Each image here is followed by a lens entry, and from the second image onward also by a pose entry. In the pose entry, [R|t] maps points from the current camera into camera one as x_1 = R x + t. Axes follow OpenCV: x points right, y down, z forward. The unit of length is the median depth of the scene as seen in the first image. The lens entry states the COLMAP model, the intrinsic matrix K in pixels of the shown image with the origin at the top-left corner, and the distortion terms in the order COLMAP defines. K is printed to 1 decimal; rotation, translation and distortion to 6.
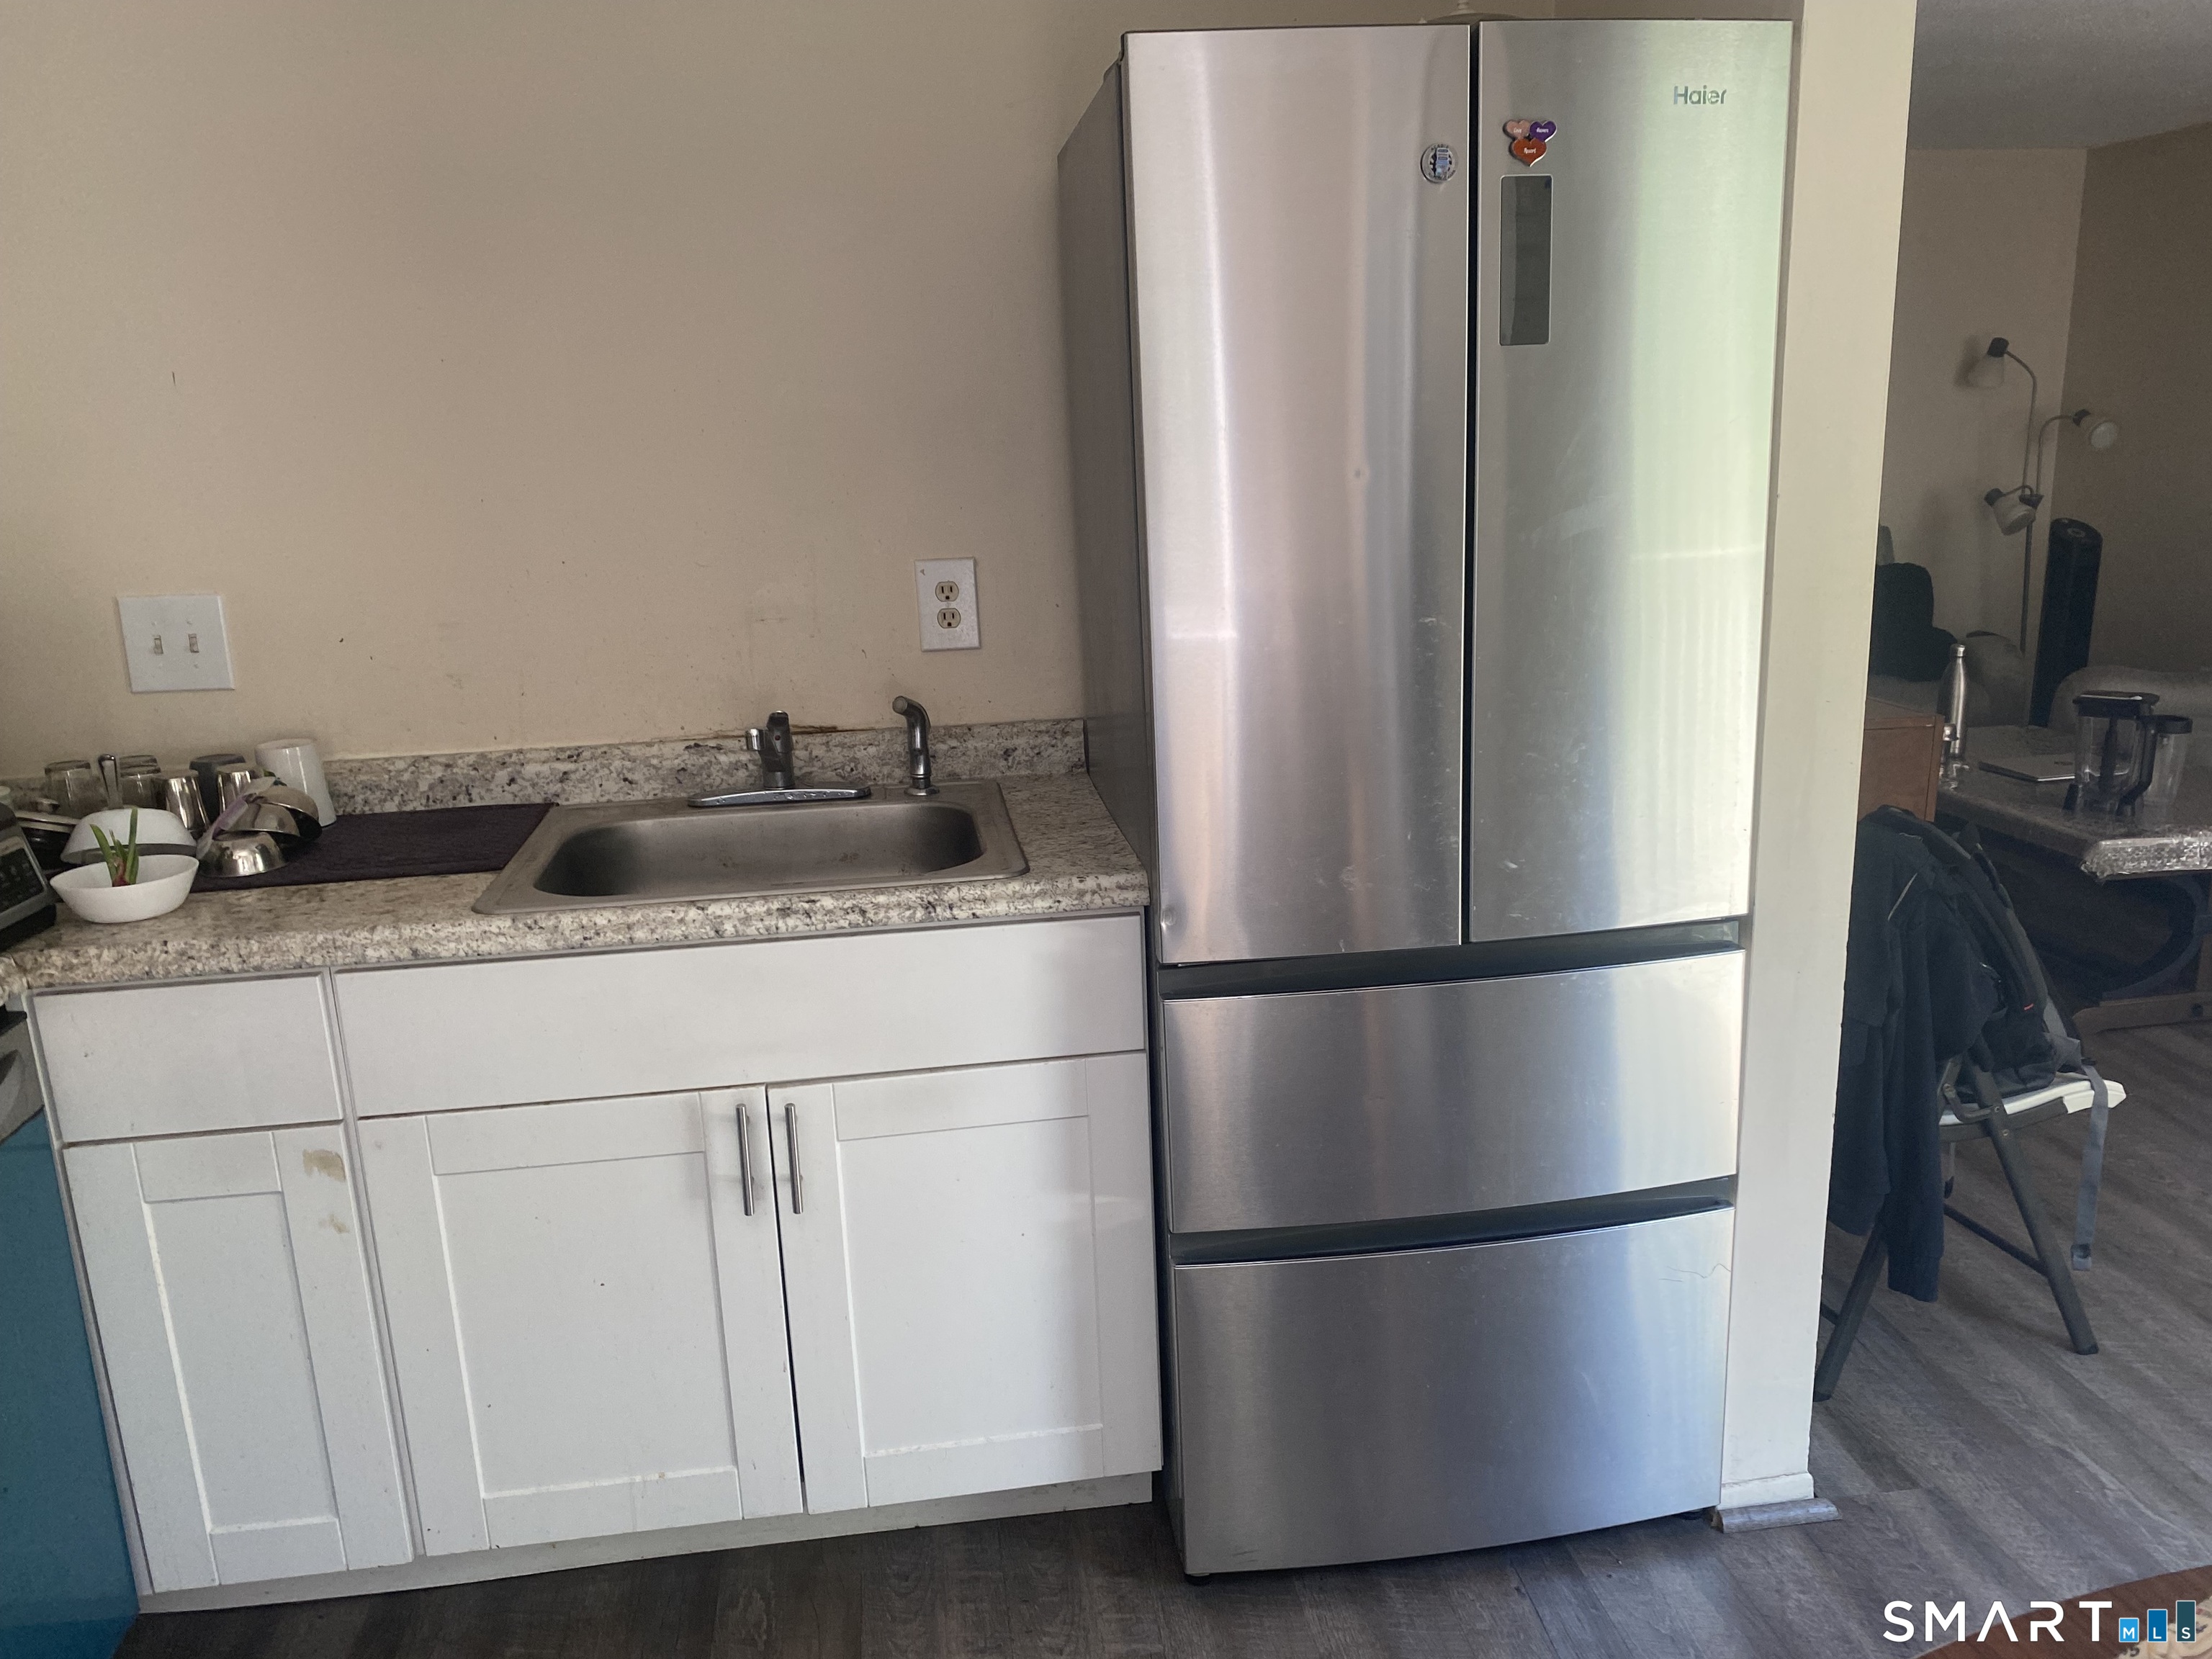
lens RADIAL K [[1669.0, 0, 1099.1], [0, 1669.0, 843.0], [0, 0, 1]] dist [0.005504, -0.010436]
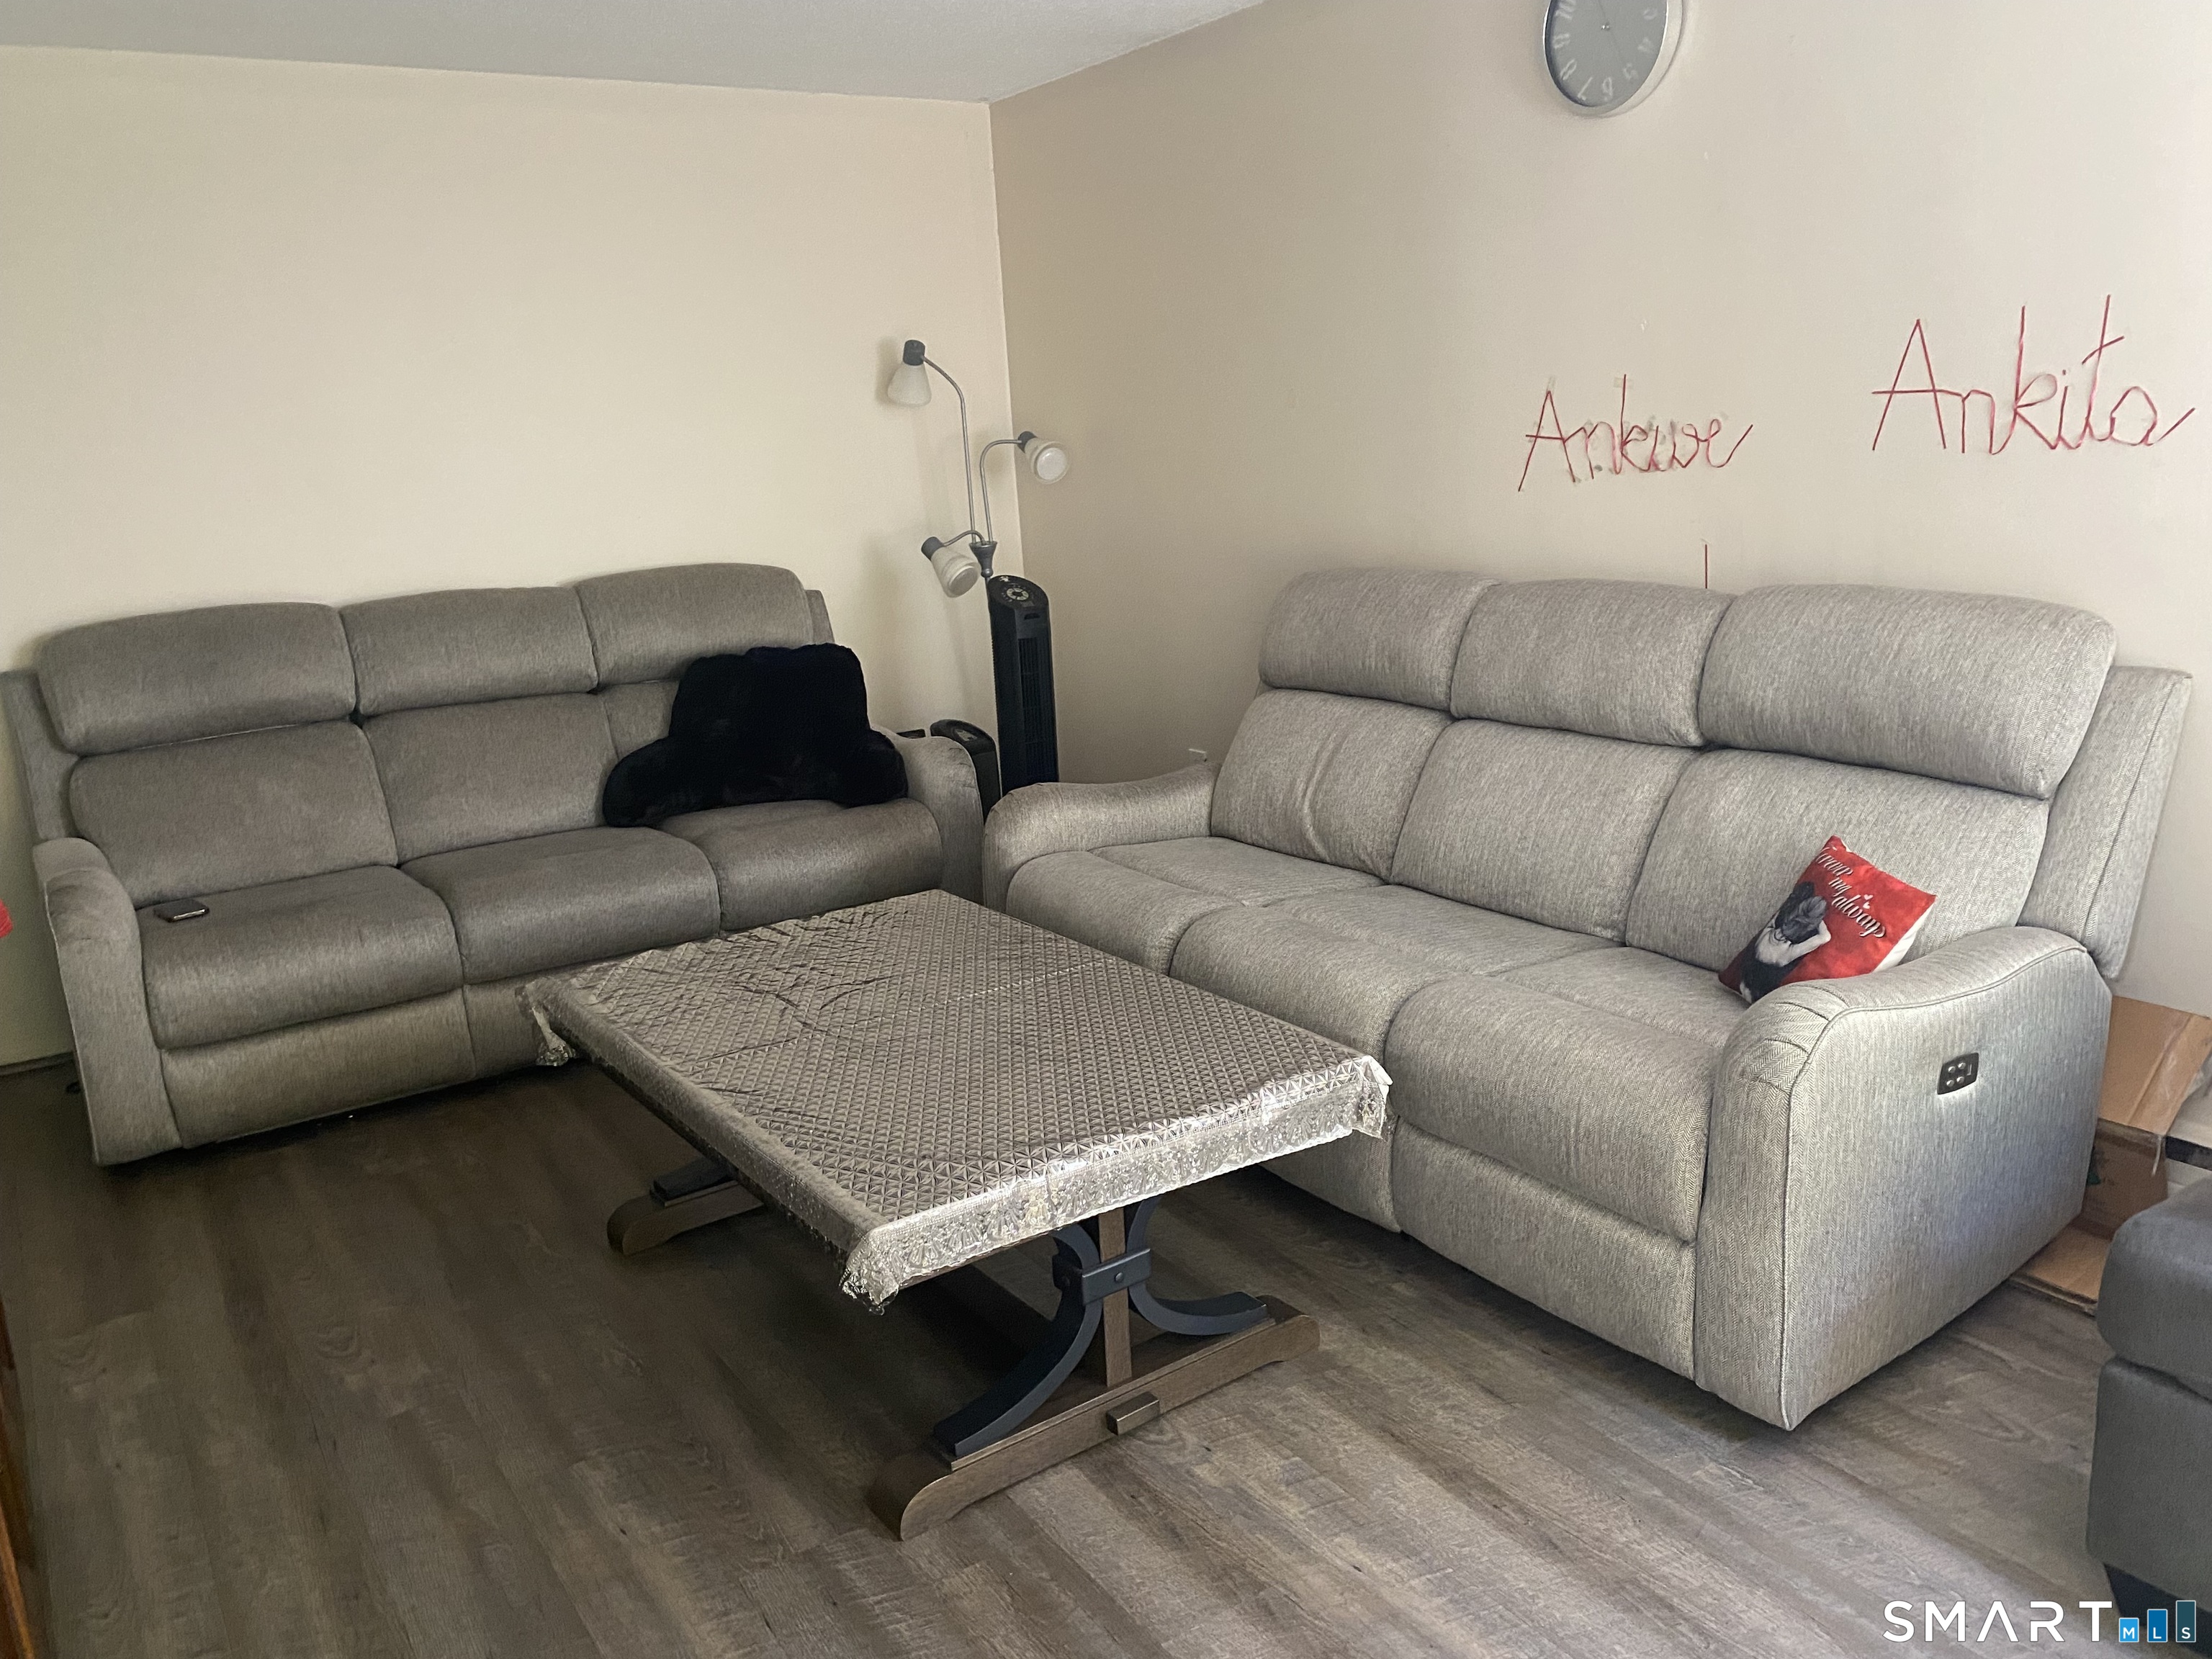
lens RADIAL K [[1669.0, 0, 1114.2], [0, 1669.0, 822.6], [0, 0, 1]] dist [0.005504, -0.010436]
pose [[0.898794, -0.120230, 0.421561, 0.275145], [0.131242, 0.991346, 0.002918, -0.074257], [-0.418264, 0.052704, 0.906795, 0.282094]]
